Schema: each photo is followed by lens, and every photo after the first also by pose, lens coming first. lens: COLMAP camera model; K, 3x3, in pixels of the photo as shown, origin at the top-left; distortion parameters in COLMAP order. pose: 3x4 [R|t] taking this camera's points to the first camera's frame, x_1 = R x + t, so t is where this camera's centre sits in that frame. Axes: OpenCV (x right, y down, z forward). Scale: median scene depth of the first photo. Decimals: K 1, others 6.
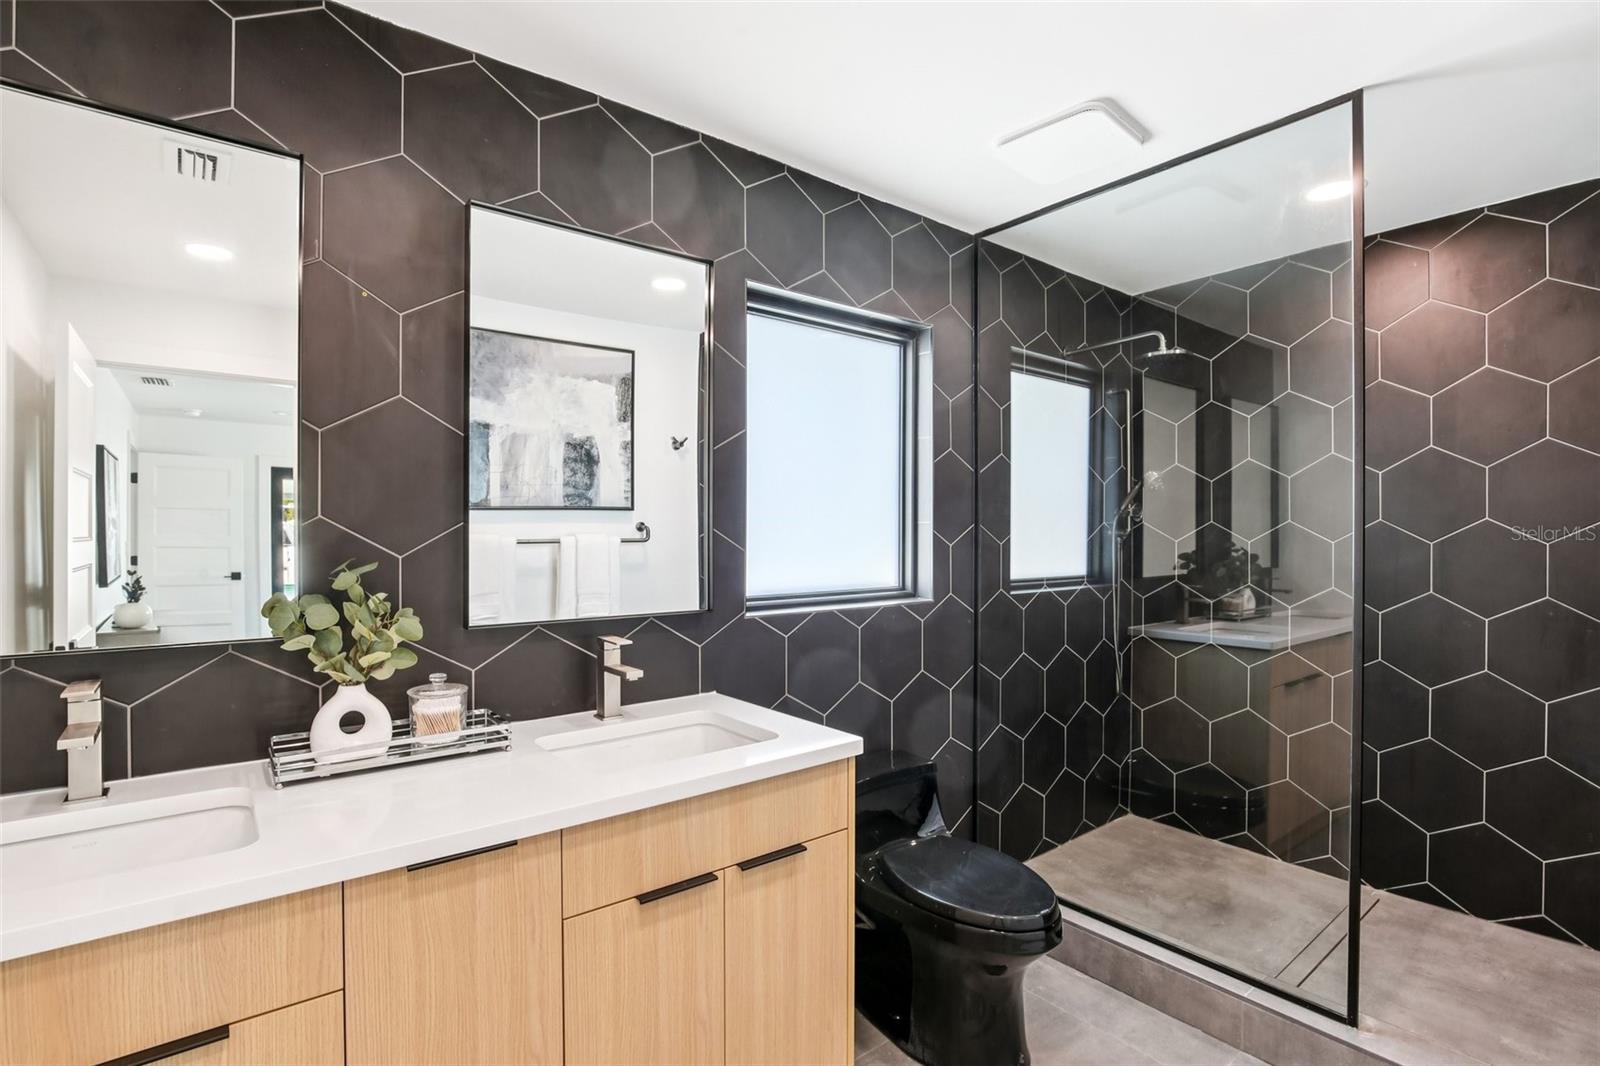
lens RADIAL K [[747.9, 0, 794.8], [0, 747.9, 538.6], [0, 0, 1]] dist [-0.032941, 0.007365]
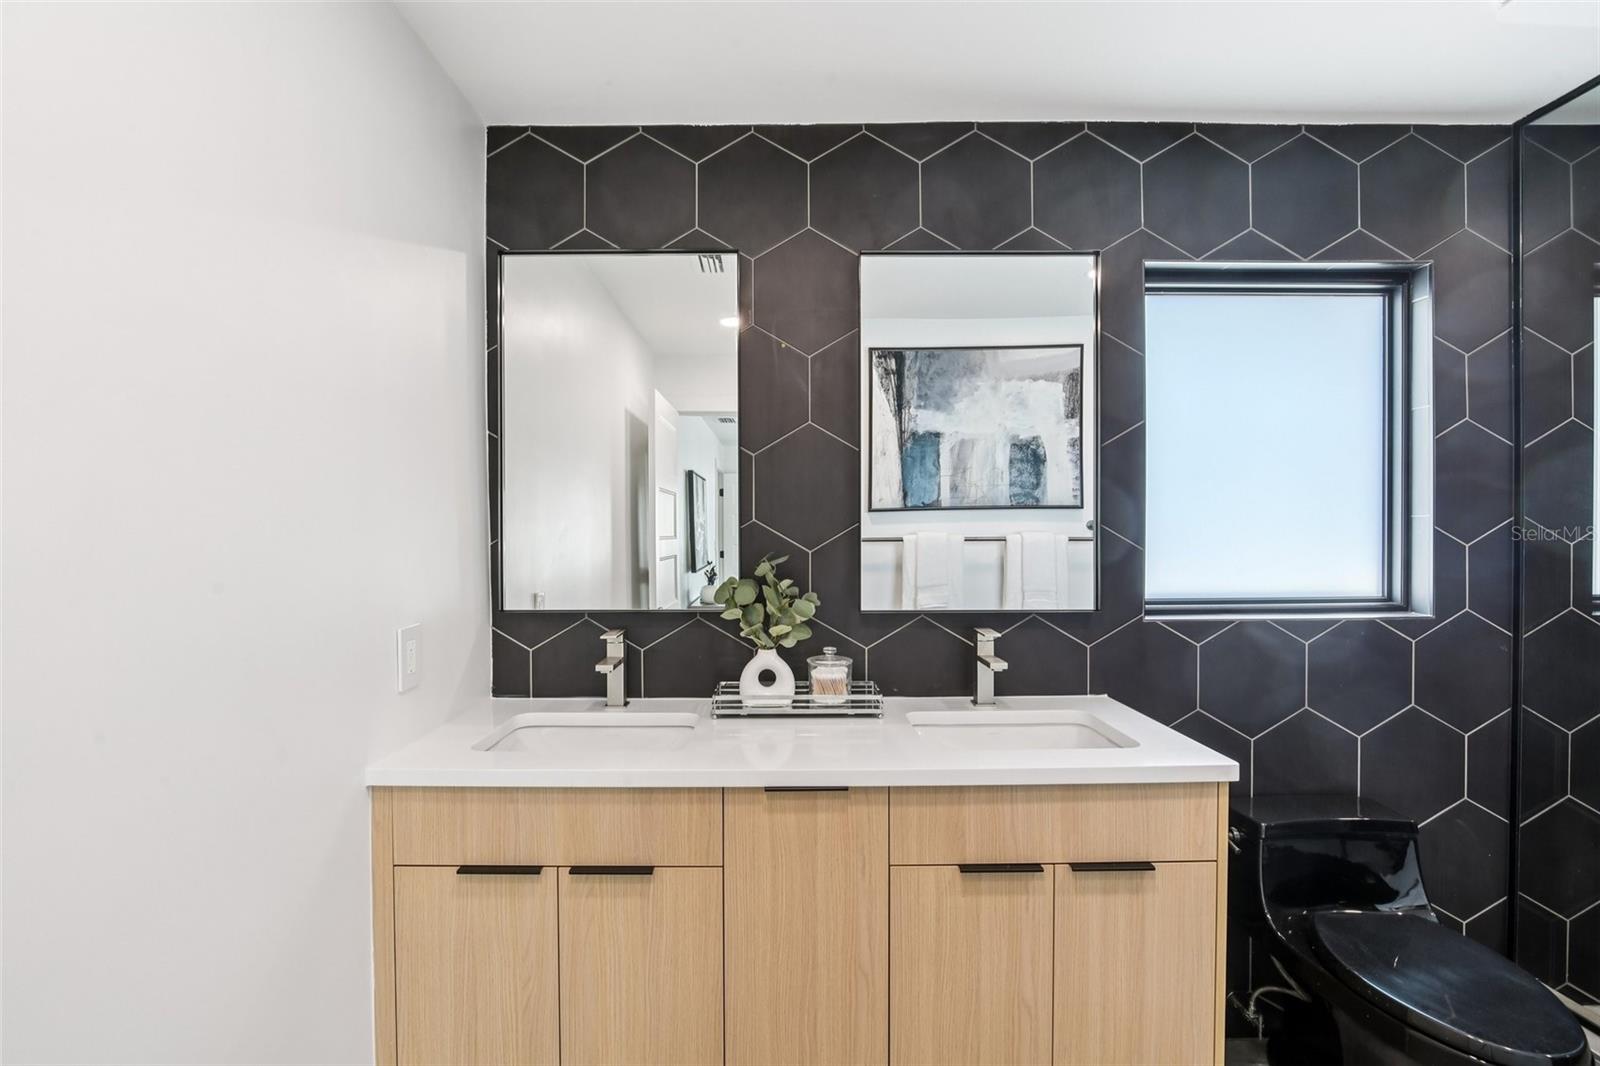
lens RADIAL K [[747.9, 0, 794.8], [0, 747.9, 538.6], [0, 0, 1]] dist [-0.032941, 0.007365]
pose [[0.789799, 0.001066, -0.613365, 0.153913], [0.000136, 0.999998, 0.001912, 0.000490], [0.613366, -0.001594, 0.789797, -0.005289]]
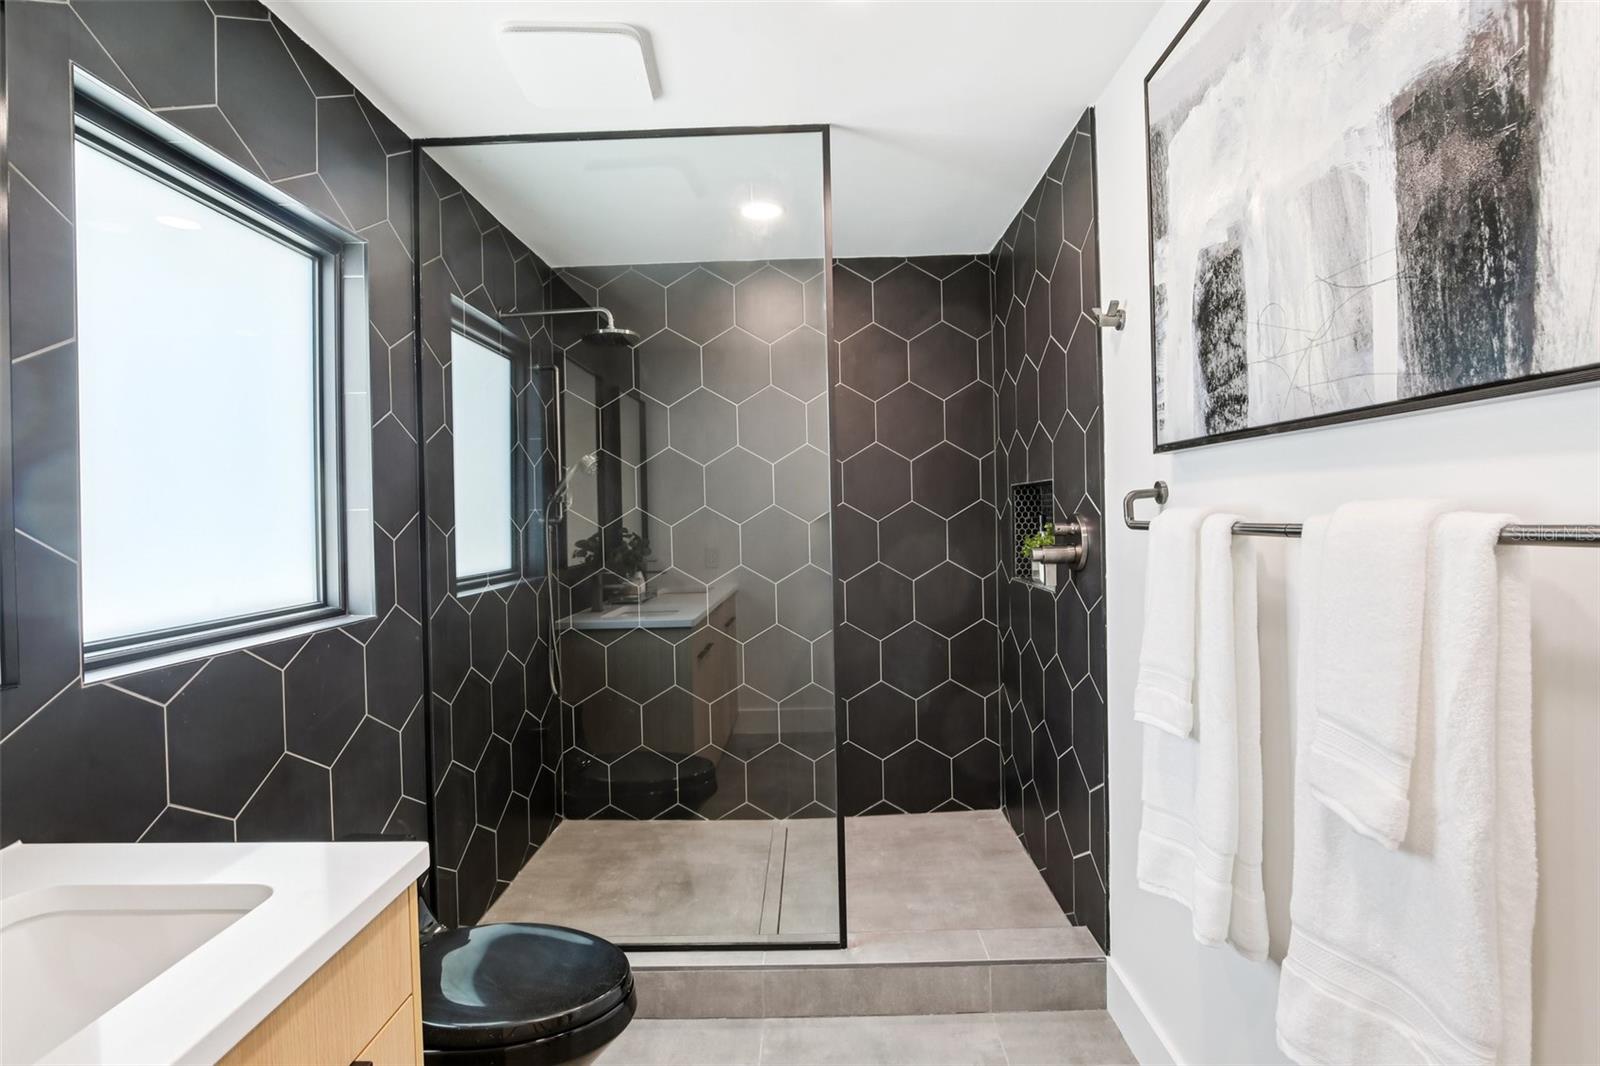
lens RADIAL K [[760.8, 0, 804.4], [0, 760.8, 520.0], [0, 0, 1]] dist [-0.035807, 0.007187]
pose [[0.632310, -0.018652, 0.774491, -0.143364], [0.028412, 0.999596, 0.000877, -0.000163], [-0.774194, 0.021450, 0.632584, 0.247831]]
